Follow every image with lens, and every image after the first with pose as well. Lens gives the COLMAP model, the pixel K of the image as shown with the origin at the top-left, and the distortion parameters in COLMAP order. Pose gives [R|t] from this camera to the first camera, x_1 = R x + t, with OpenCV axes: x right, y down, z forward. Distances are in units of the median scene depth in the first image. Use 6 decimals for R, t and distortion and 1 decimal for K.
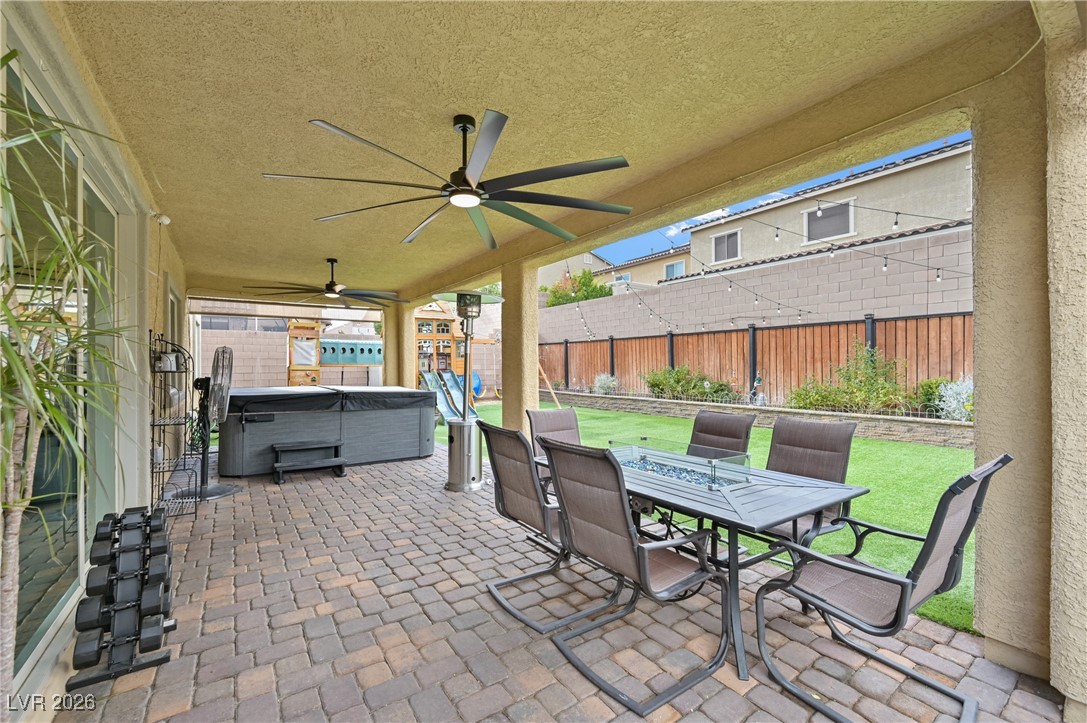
lens RADIAL K [[456.7, 0, 542.7], [0, 456.7, 362.7], [0, 0, 1]] dist [-0.001282, 0.000046]
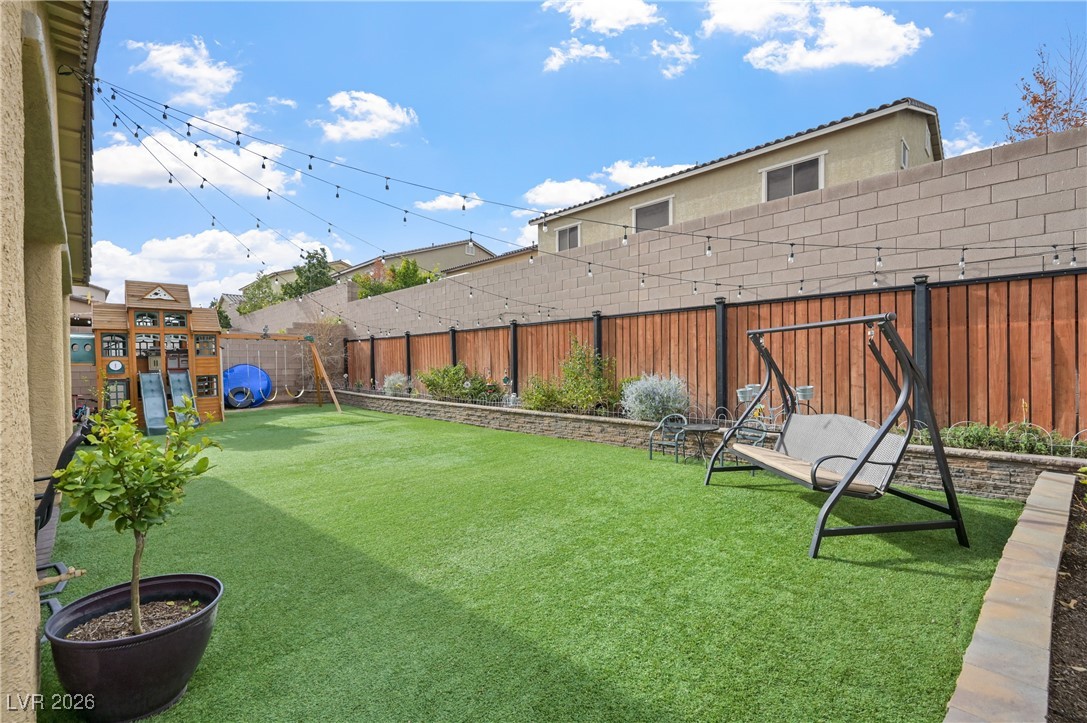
lens RADIAL K [[485.9, 0, 545.8], [0, 485.9, 362.5], [0, 0, 1]] dist [-0.000168, -0.000545]
pose [[0.986163, -0.000329, 0.165778, 0.348279], [-0.000034, 0.999998, 0.002186, 0.000239], [-0.165779, -0.002161, 0.986161, -0.002485]]
